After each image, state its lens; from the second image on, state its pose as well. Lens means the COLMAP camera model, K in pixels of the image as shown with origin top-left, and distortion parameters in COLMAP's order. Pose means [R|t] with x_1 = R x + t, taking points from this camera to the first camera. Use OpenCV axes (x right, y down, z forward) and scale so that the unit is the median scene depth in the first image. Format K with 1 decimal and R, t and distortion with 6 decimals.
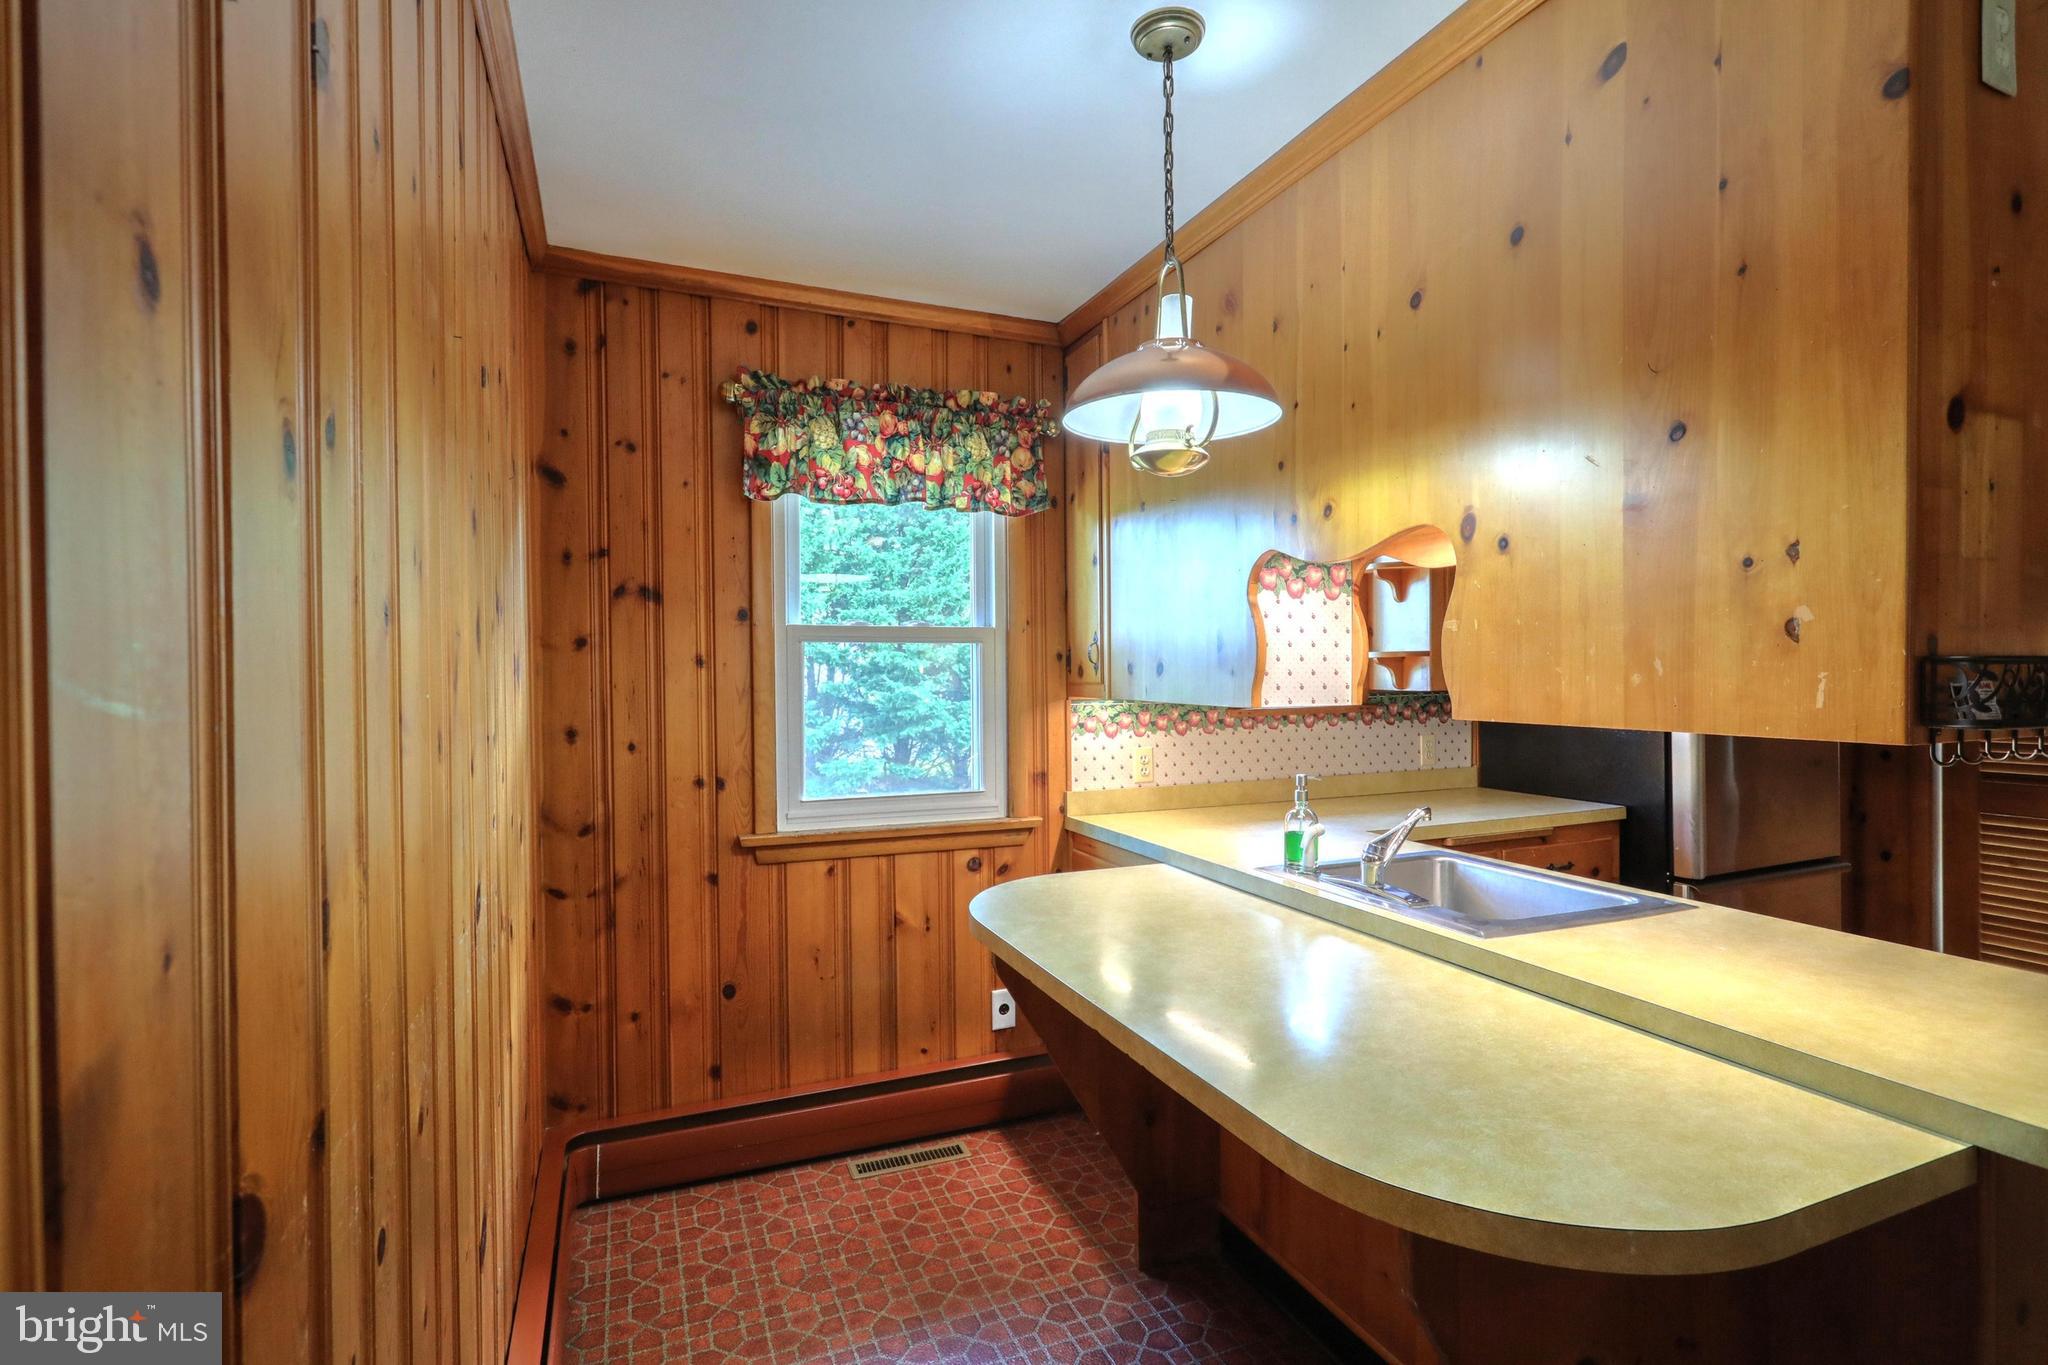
lens RADIAL K [[975.6, 0, 1024.0], [0, 975.6, 682.5], [0, 0, 1]] dist [-0.001638, 0.000667]
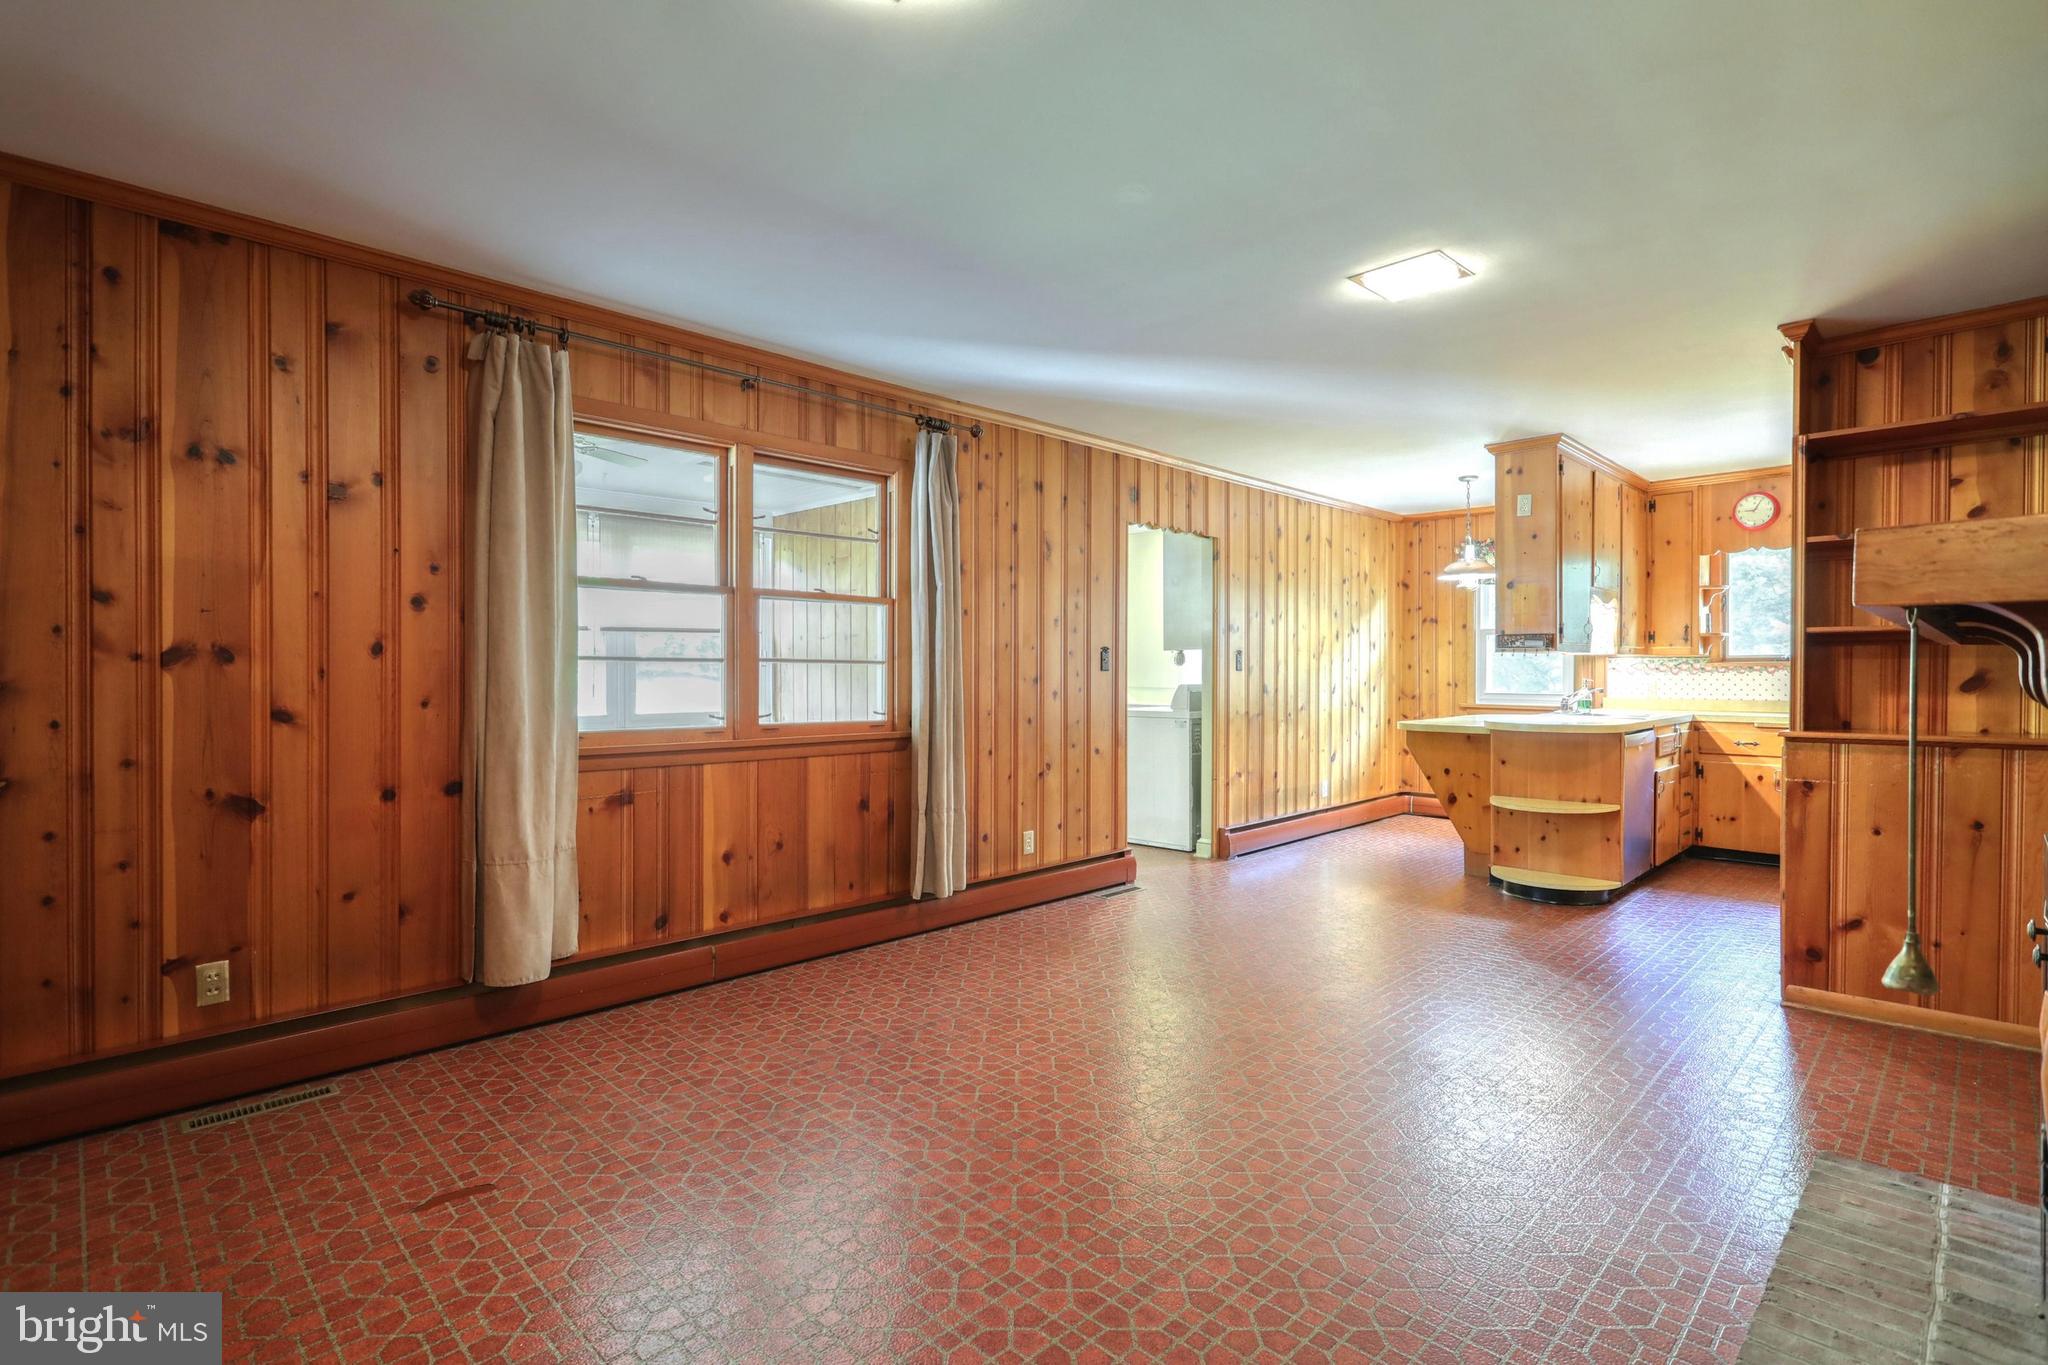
lens RADIAL K [[980.7, 0, 1027.7], [0, 980.7, 676.7], [0, 0, 1]] dist [-0.002192, 0.000947]
pose [[0.388300, 0.012492, -0.921448, 1.869805], [-0.014089, 0.999872, 0.007618, 0.074120], [0.921425, 0.010024, 0.388427, -1.293088]]
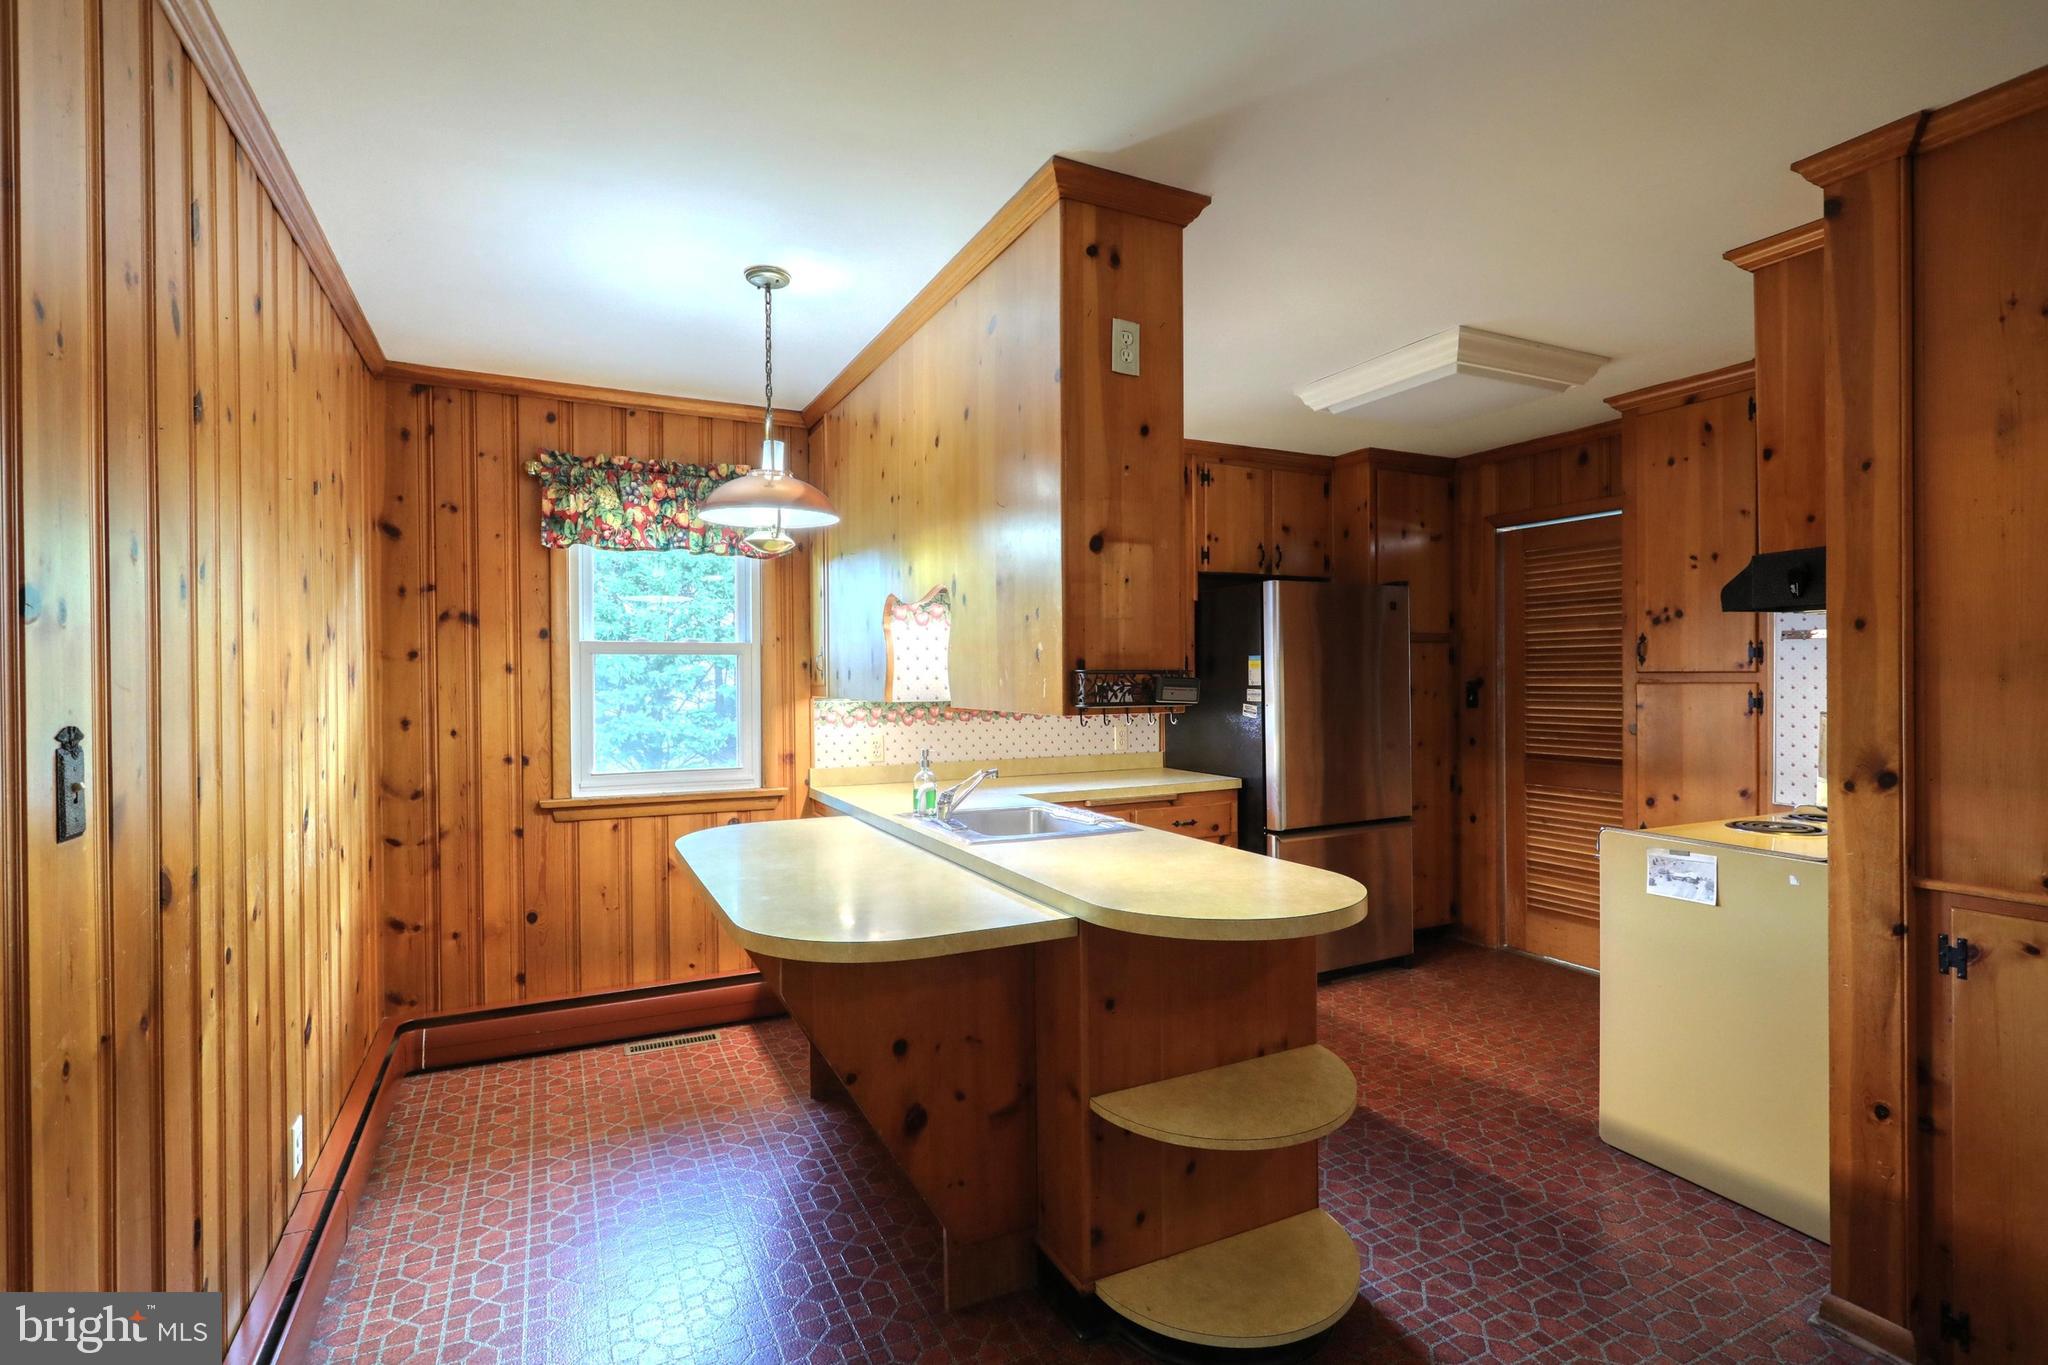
lens RADIAL K [[975.6, 0, 1024.0], [0, 975.6, 682.5], [0, 0, 1]] dist [-0.001638, 0.000667]
pose [[0.997867, 0.000718, 0.065270, 0.280307], [-0.000417, 0.999989, -0.004622, 0.002705], [-0.065272, 0.004585, 0.997857, -0.370592]]
